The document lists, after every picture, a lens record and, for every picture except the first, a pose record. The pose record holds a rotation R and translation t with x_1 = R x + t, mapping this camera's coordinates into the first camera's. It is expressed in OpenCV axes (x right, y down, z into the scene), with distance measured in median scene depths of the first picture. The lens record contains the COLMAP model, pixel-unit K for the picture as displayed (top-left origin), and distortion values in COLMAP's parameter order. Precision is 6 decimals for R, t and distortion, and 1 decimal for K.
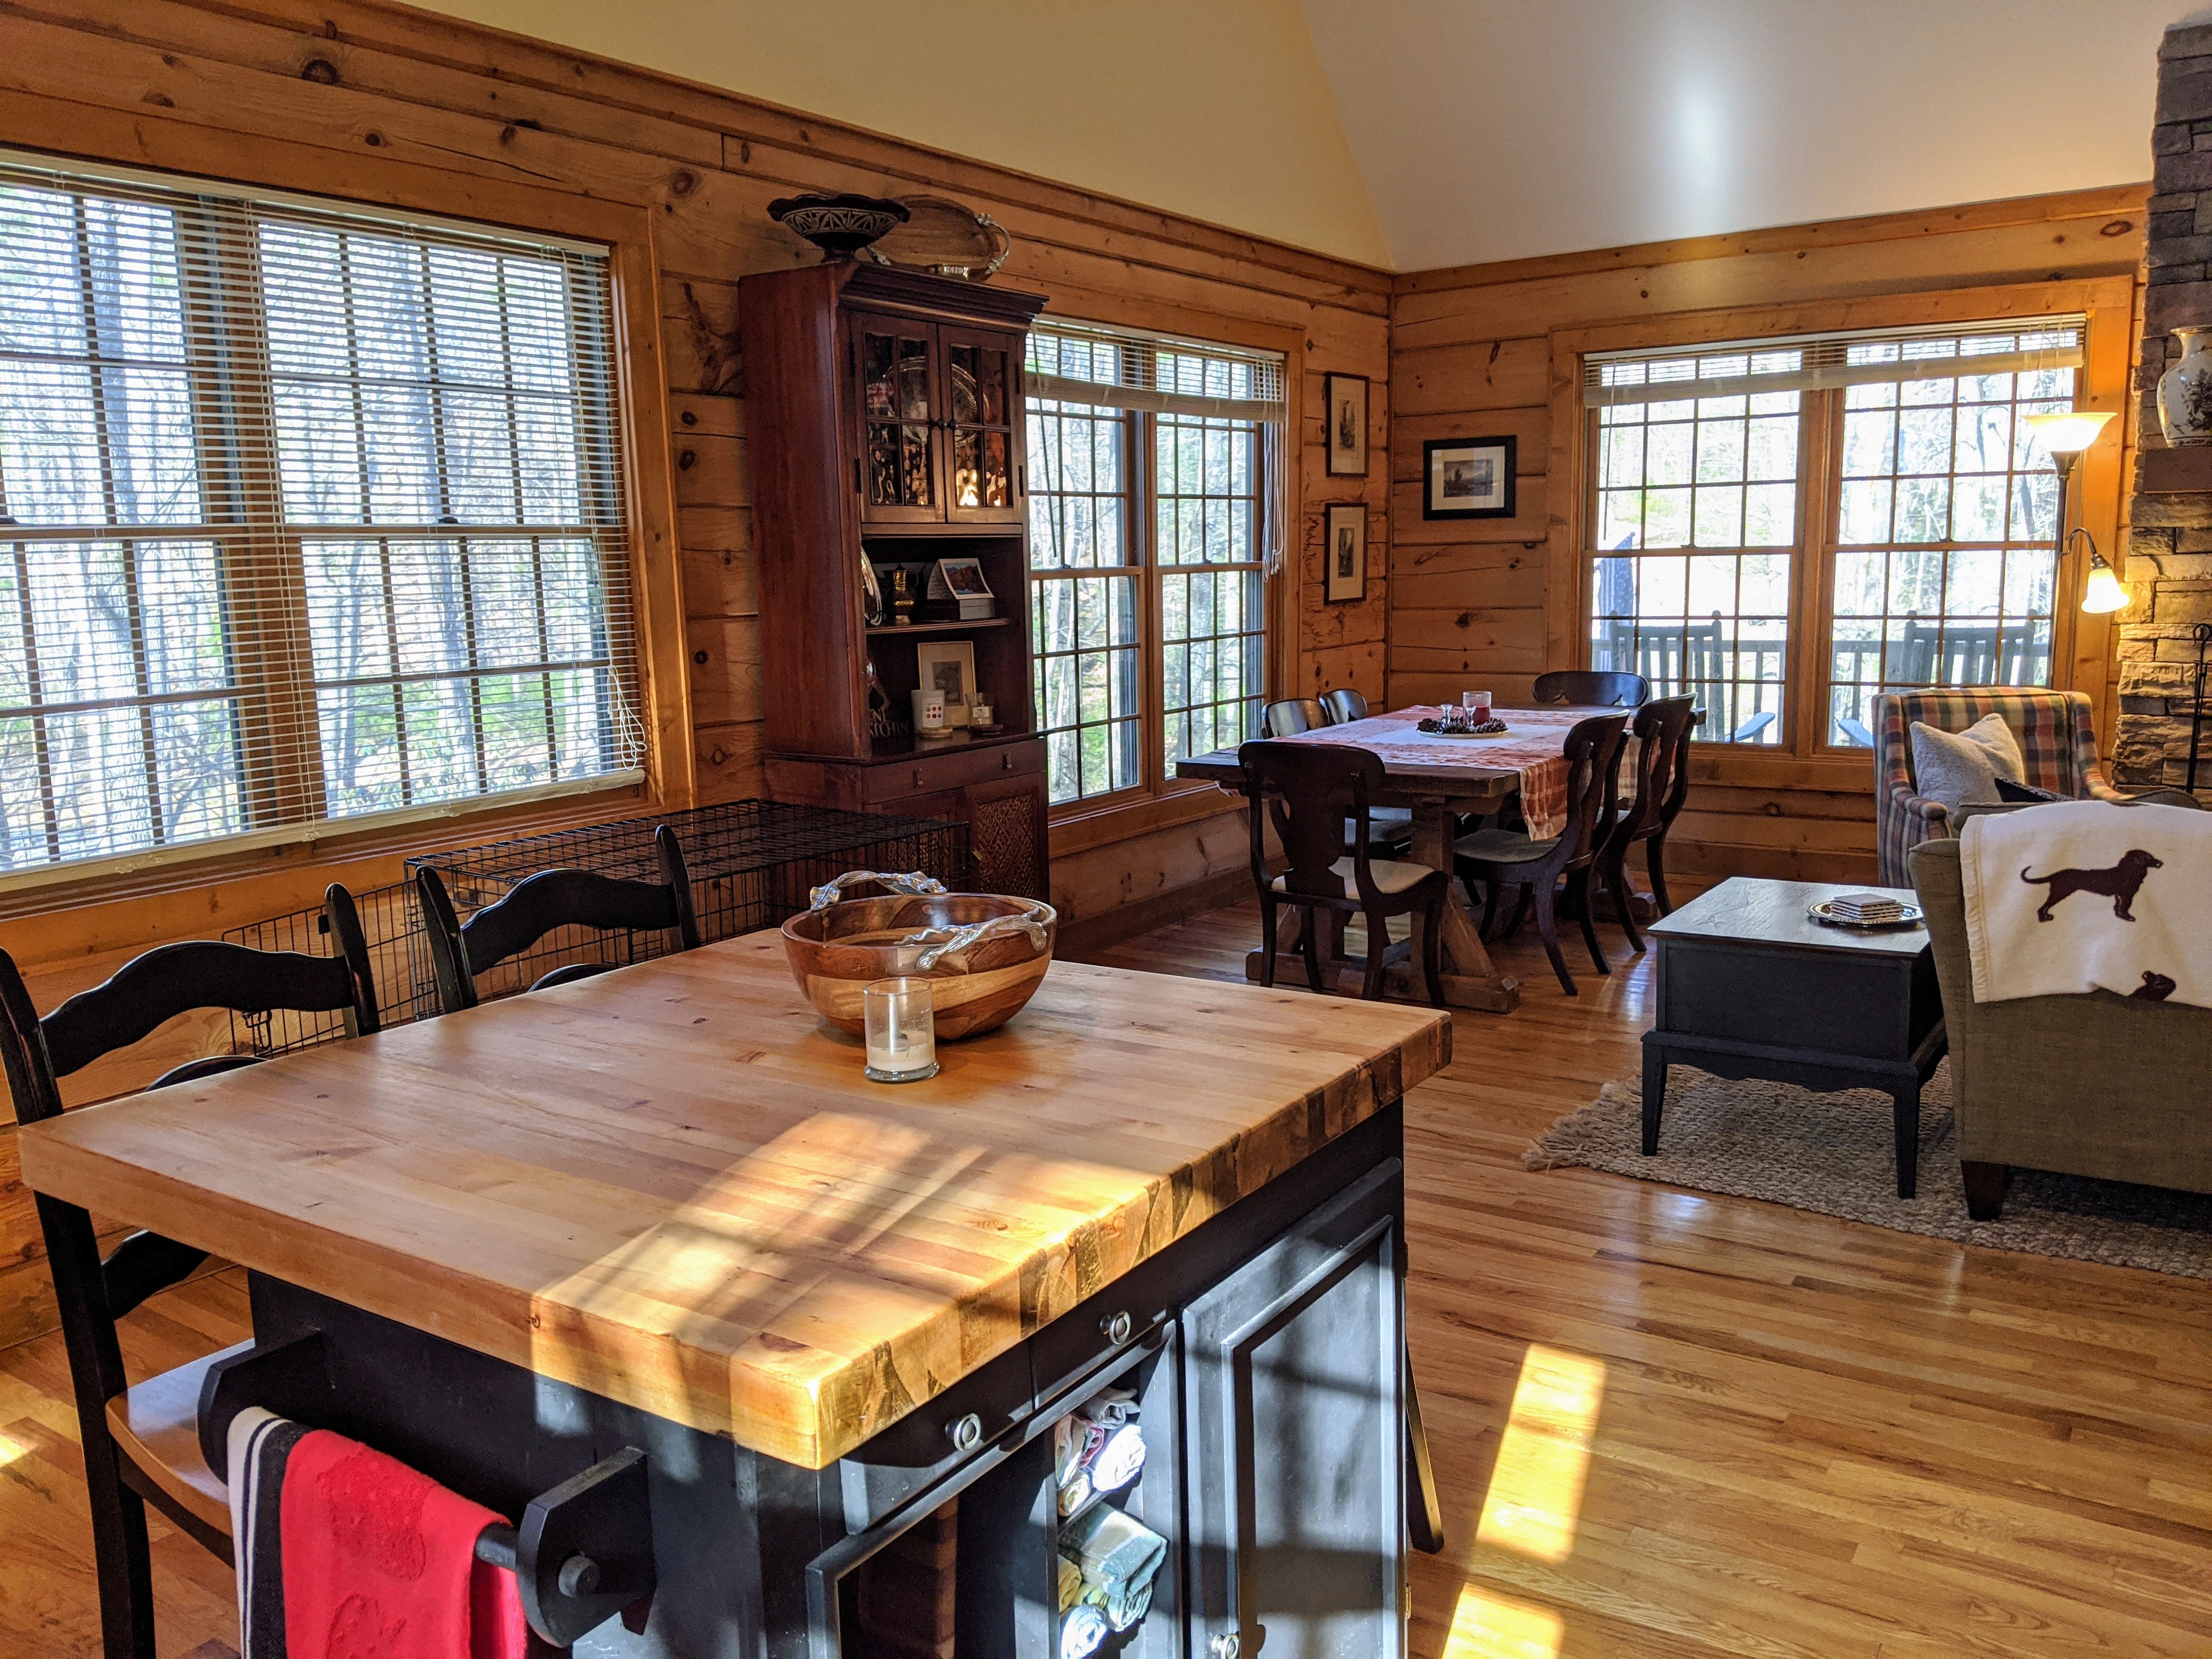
lens RADIAL K [[1784.9, 0, 1106.0], [0, 1784.9, 829.5], [0, 0, 1]] dist [0.114311, -0.162535]
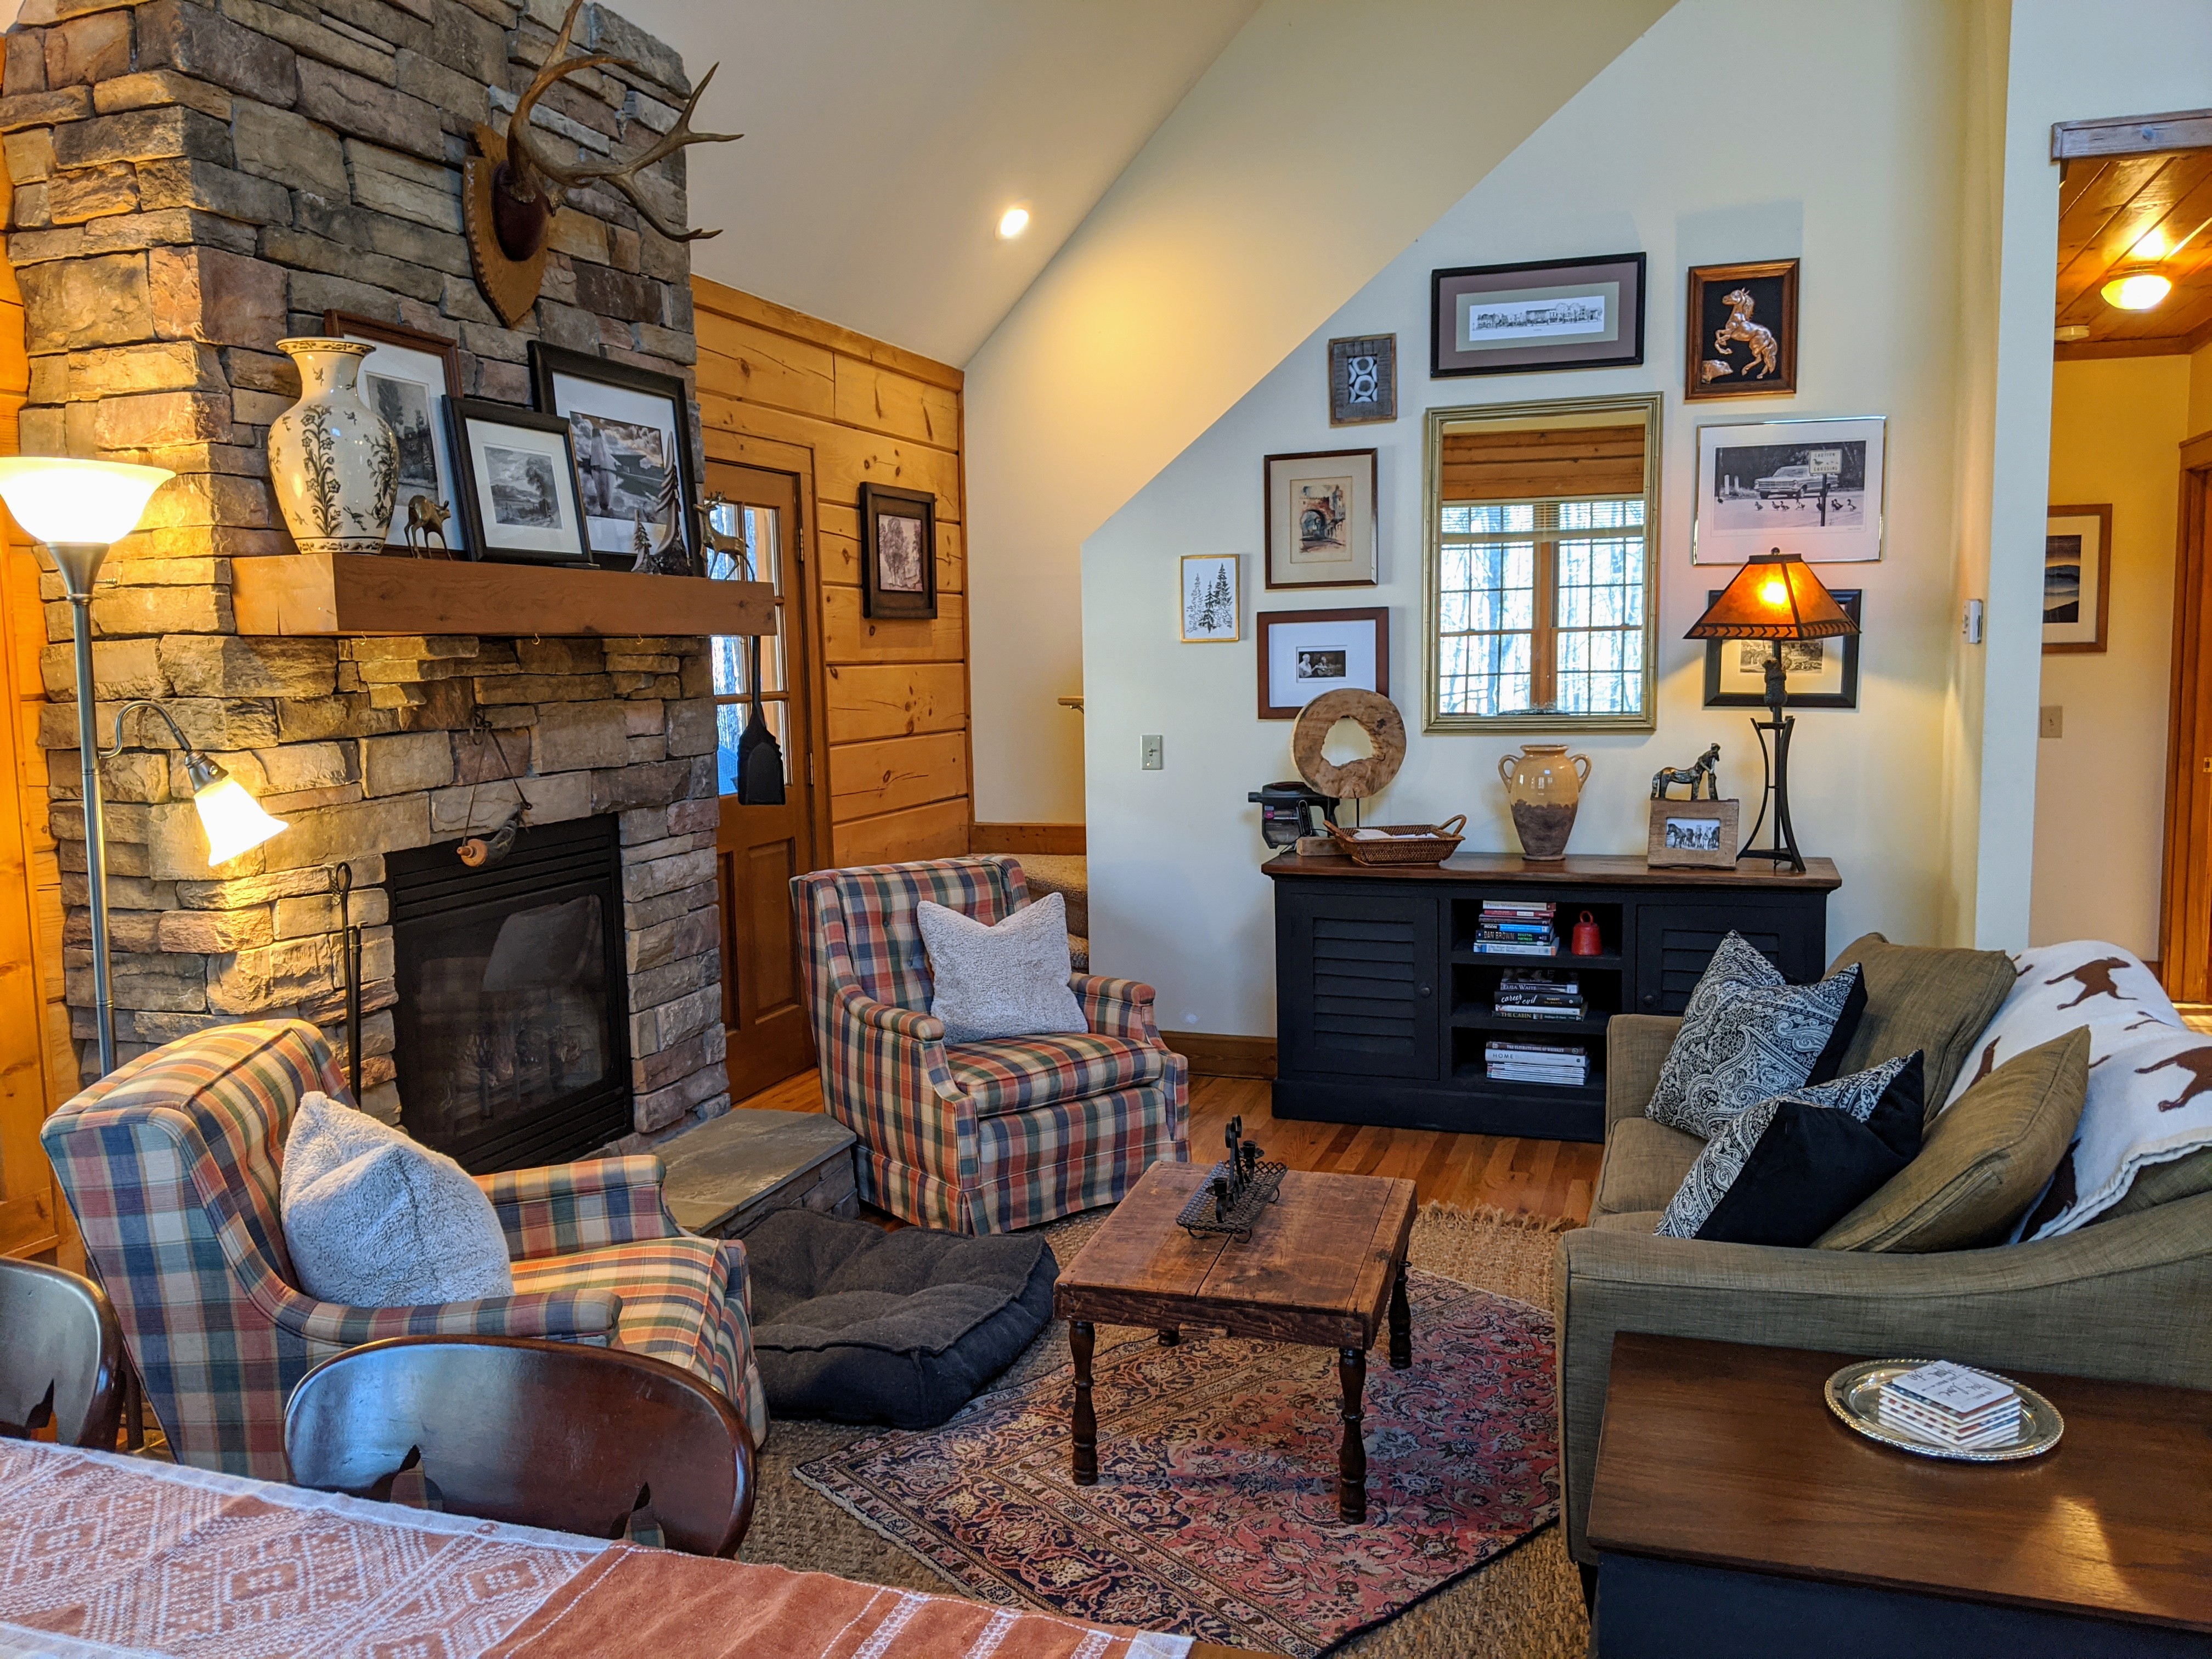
lens RADIAL K [[1757.4, 0, 1098.6], [0, 1757.4, 836.9], [0, 0, 1]] dist [0.084250, -0.175881]
pose [[-0.271446, -0.077535, 0.959326, 0.000555], [0.174577, 0.976249, 0.128300, -0.129797], [-0.946488, 0.202303, -0.251462, 0.784344]]
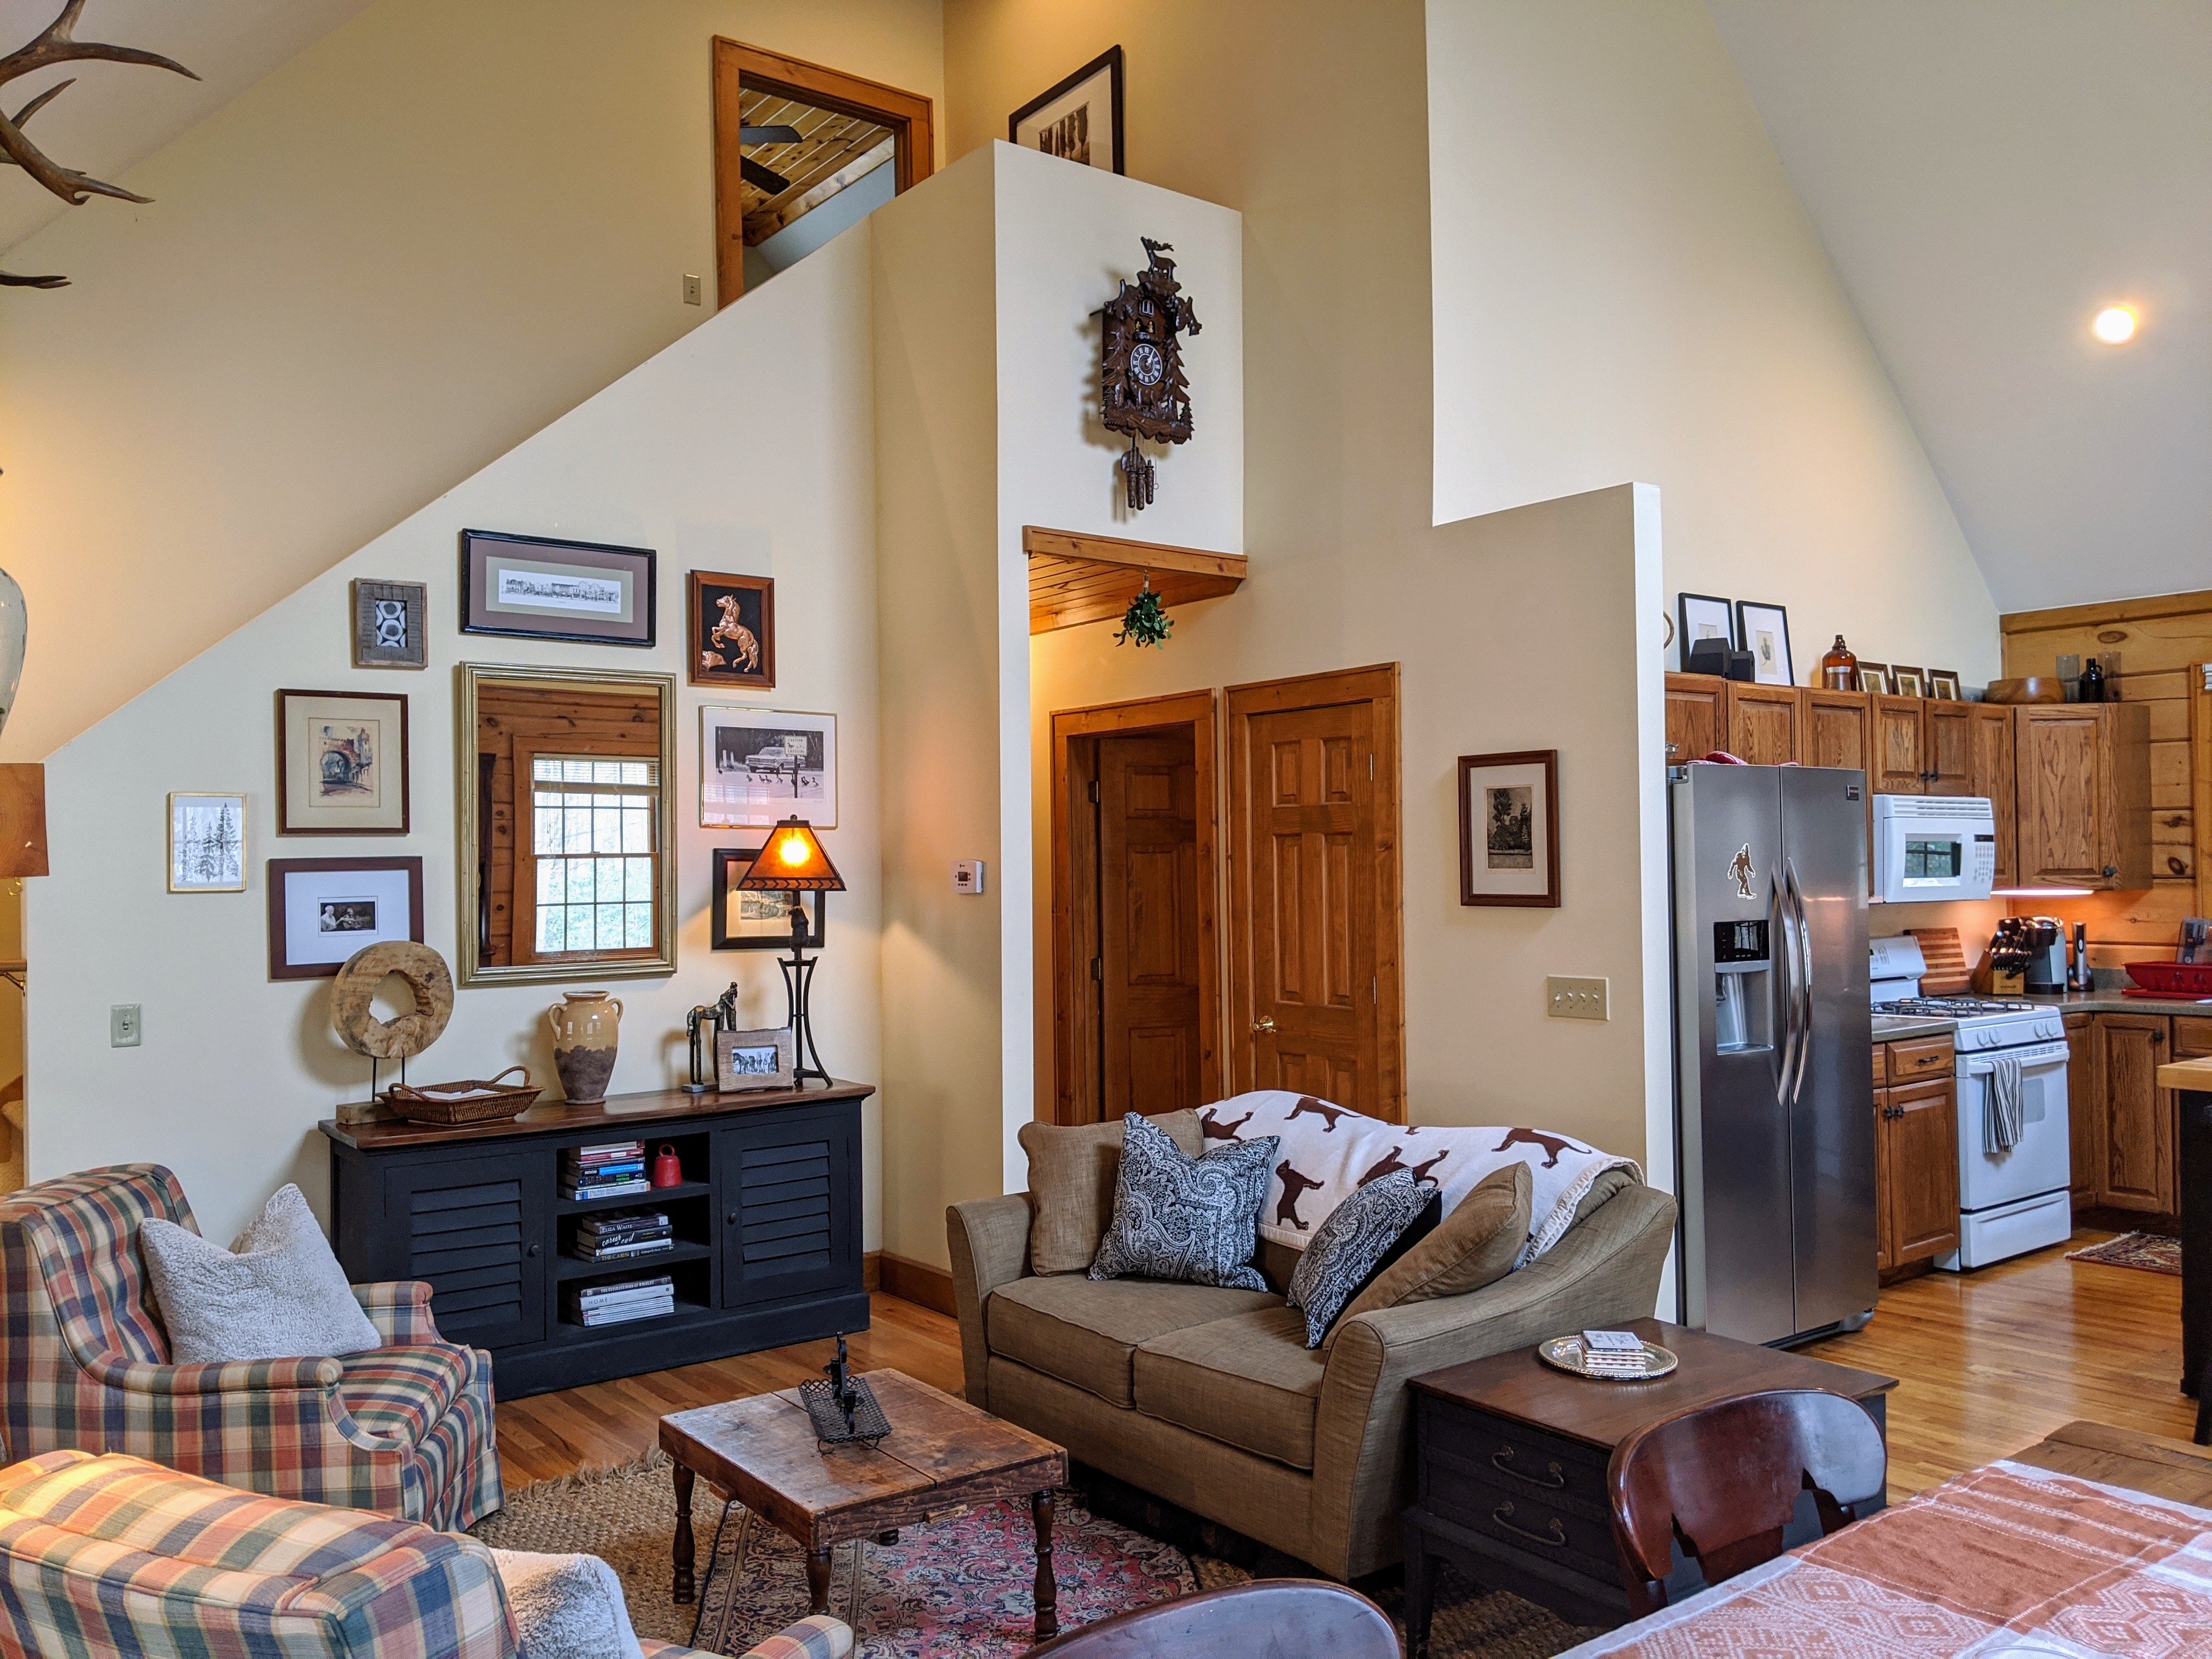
lens RADIAL K [[1733.7, 0, 1106.0], [0, 1733.7, 829.5], [0, 0, 1]] dist [0.071140, -0.159856]
pose [[-0.943110, 0.044289, 0.329517, 0.202493], [0.086232, 0.989757, 0.113774, -0.177954], [-0.321103, 0.135716, -0.937270, 1.050676]]
